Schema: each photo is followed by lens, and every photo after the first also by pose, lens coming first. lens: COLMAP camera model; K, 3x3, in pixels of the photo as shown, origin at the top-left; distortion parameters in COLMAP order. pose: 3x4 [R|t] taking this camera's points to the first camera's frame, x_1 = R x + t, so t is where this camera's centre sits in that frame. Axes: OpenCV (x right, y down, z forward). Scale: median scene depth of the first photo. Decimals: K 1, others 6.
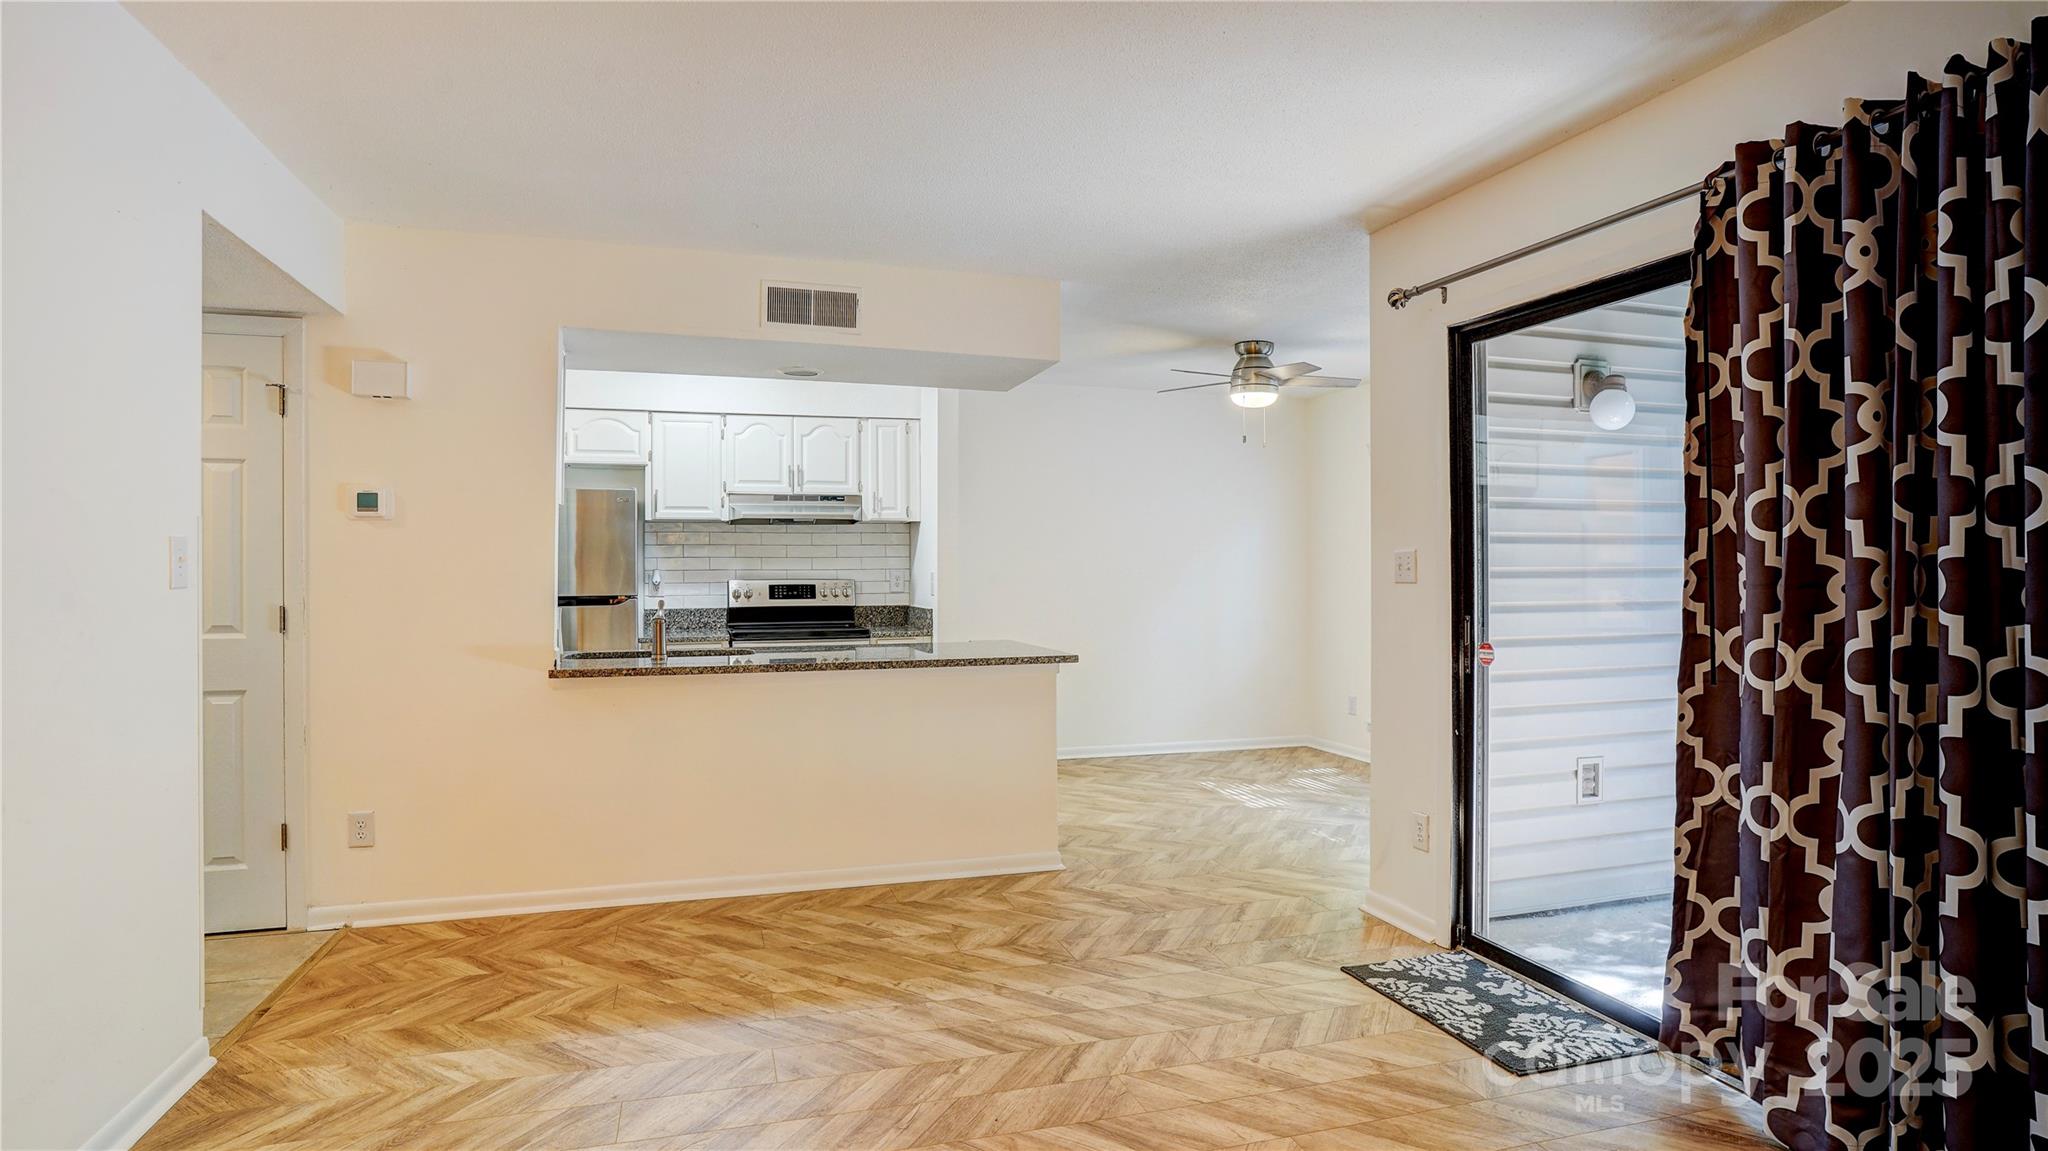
lens RADIAL K [[1065.1, 0, 1022.4], [0, 1065.1, 572.3], [0, 0, 1]] dist [-0.079505, 0.046912]
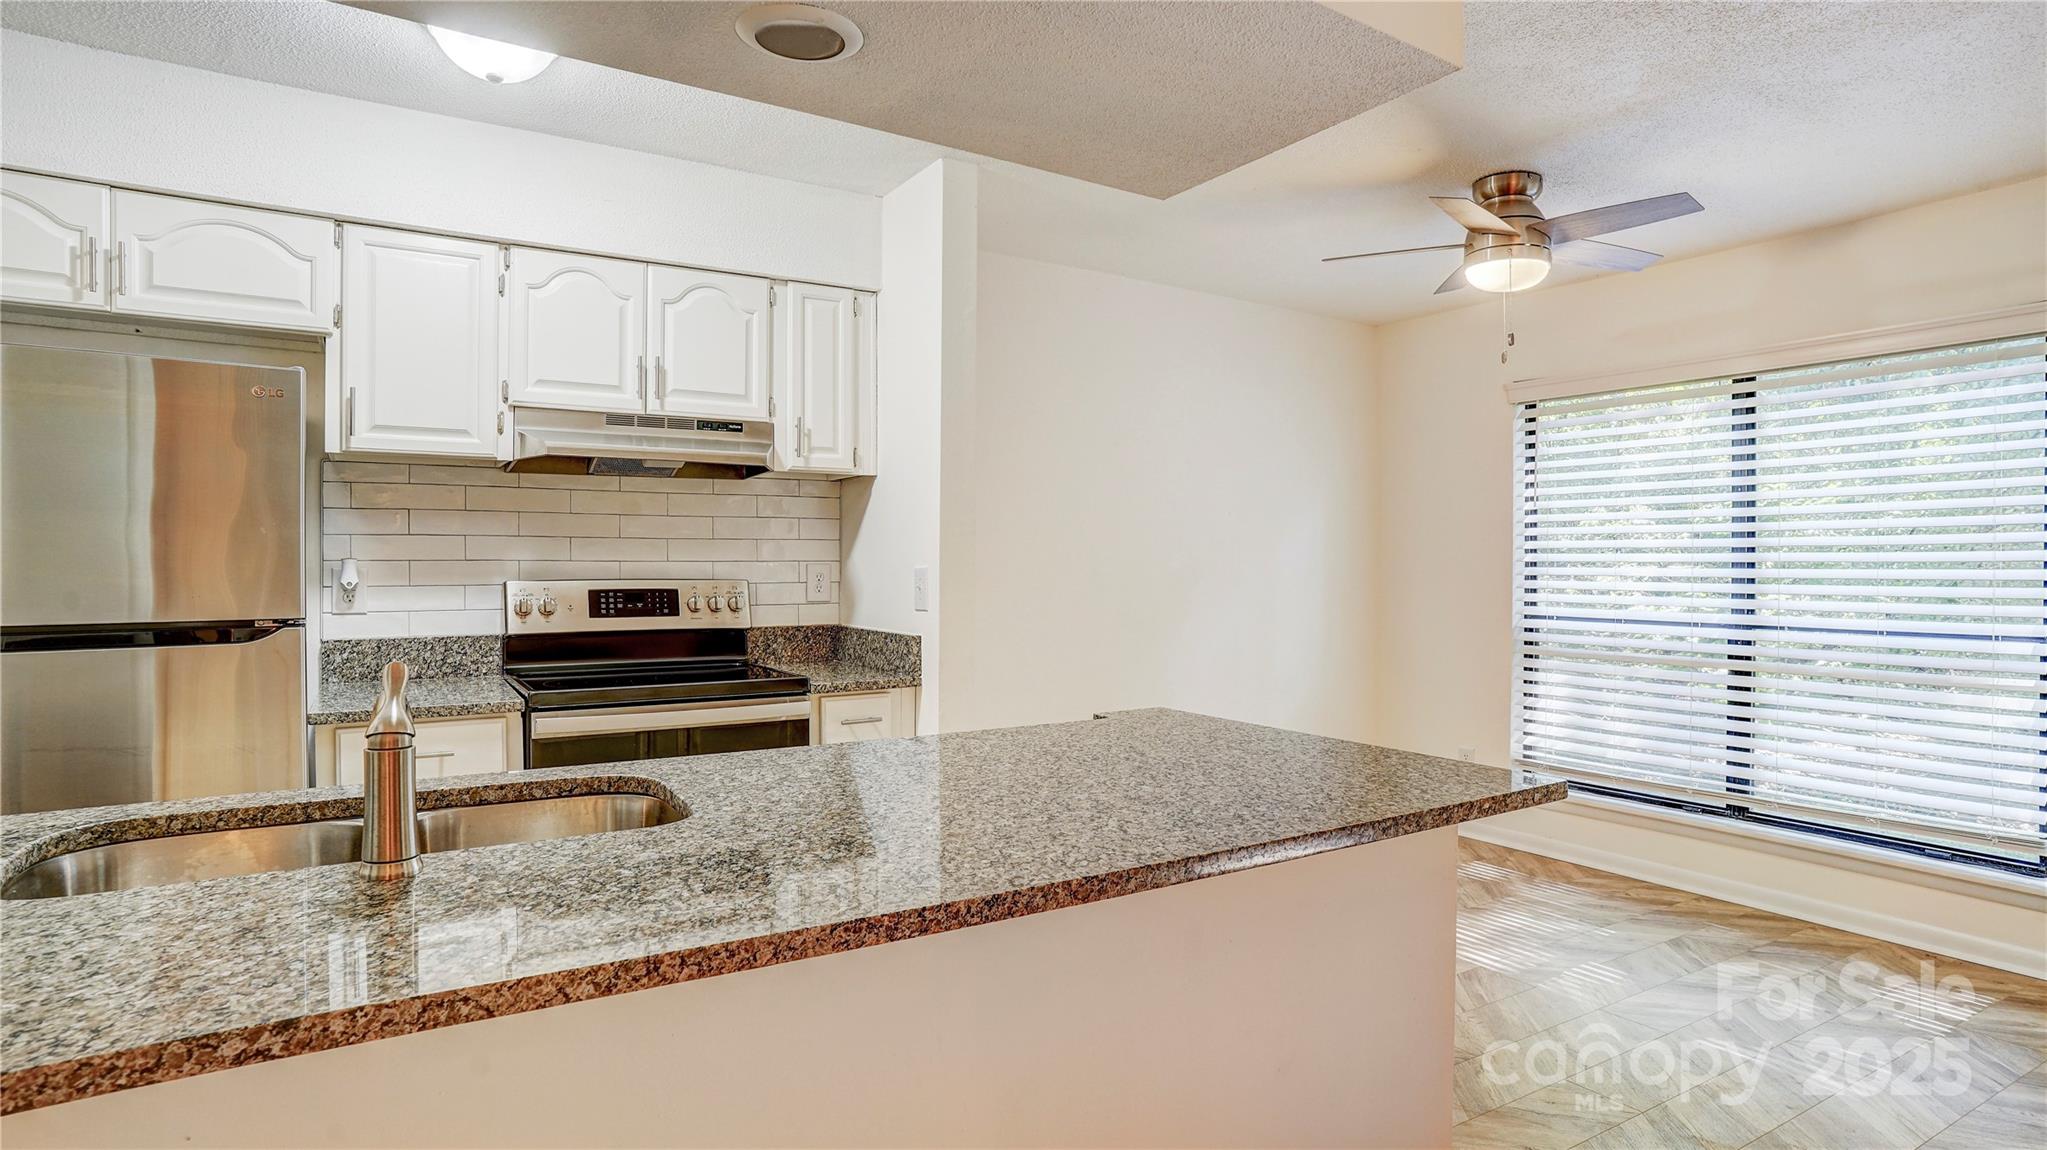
lens RADIAL K [[1064.6, 0, 1021.9], [0, 1064.6, 571.8], [0, 0, 1]] dist [-0.079505, 0.046912]
pose [[0.967487, 0.003718, 0.252893, -0.165356], [-0.005144, 0.999974, 0.004978, -0.000677], [-0.252868, -0.006117, 0.967481, 0.452049]]
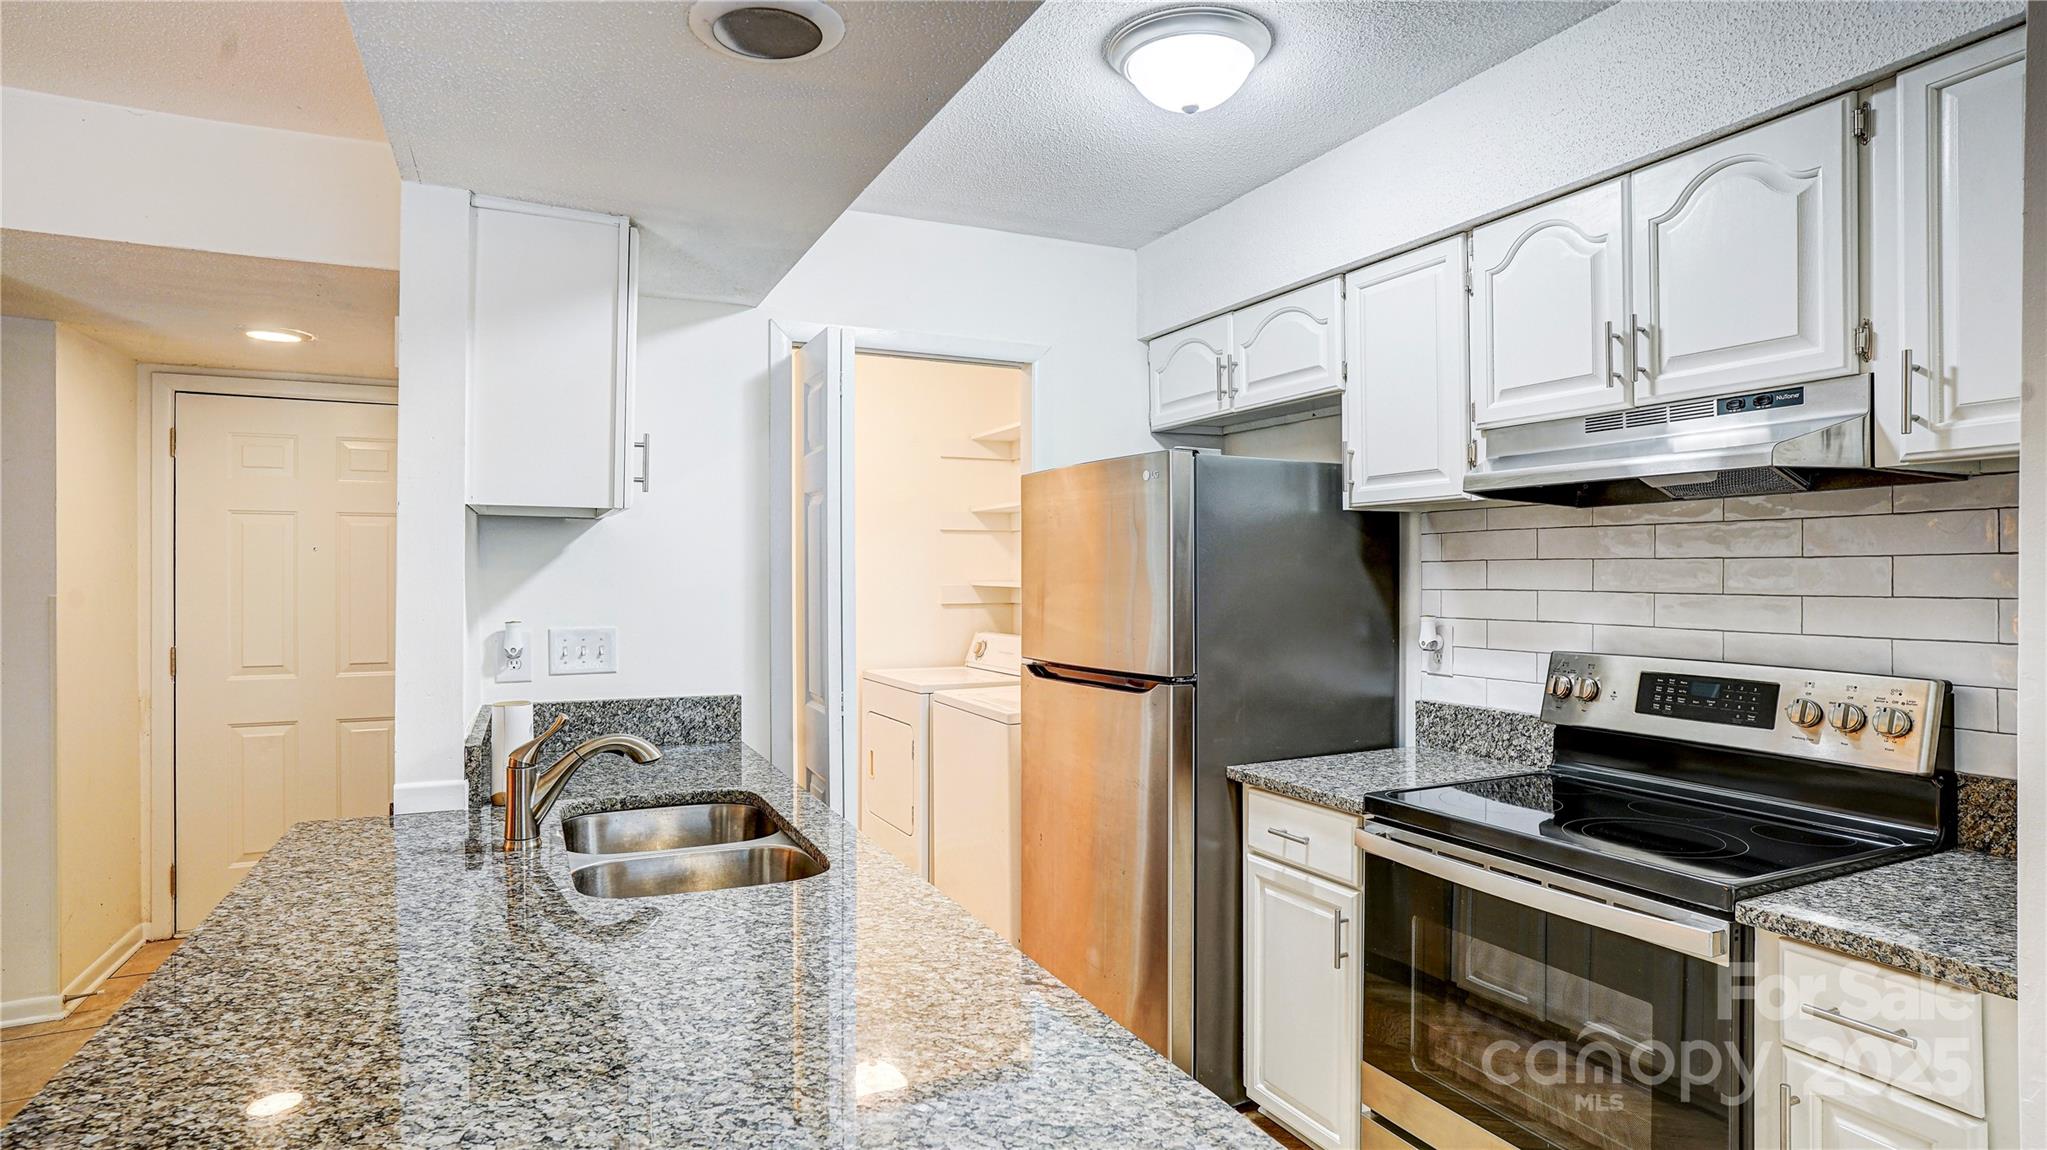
lens RADIAL K [[1064.6, 0, 1021.9], [0, 1064.6, 571.8], [0, 0, 1]] dist [-0.079505, 0.046912]
pose [[0.143907, 0.003377, -0.989585, 0.076300], [-0.000830, 0.999994, 0.003292, -0.022857], [0.989591, 0.000348, 0.143909, 0.751080]]
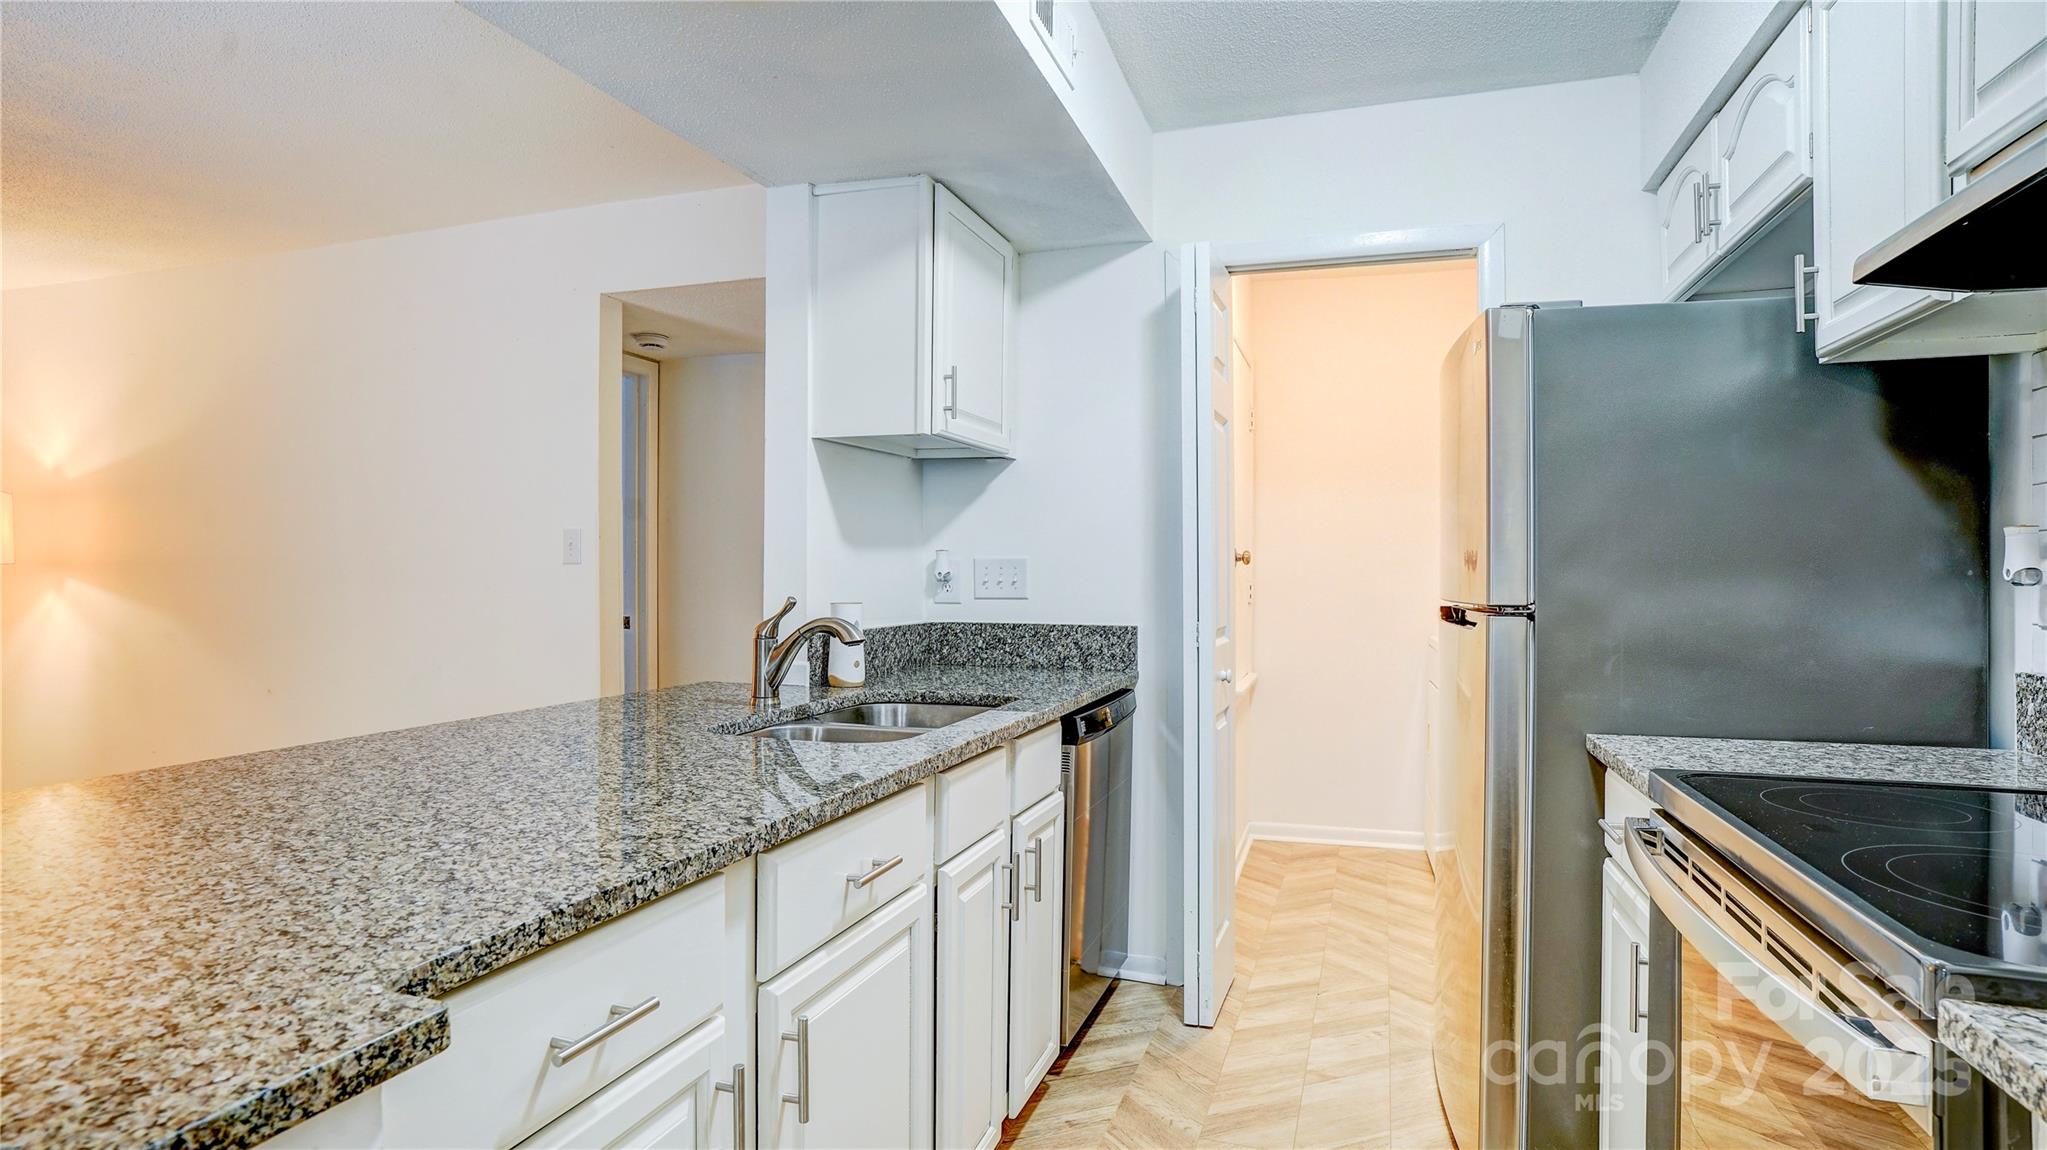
lens RADIAL K [[1064.6, 0, 1021.9], [0, 1064.6, 571.8], [0, 0, 1]] dist [-0.079505, 0.046912]
pose [[-0.579403, 0.001837, -0.815039, 0.011871], [-0.001190, 0.999994, 0.003100, 0.008071], [0.815040, 0.002766, -0.579398, 0.932108]]
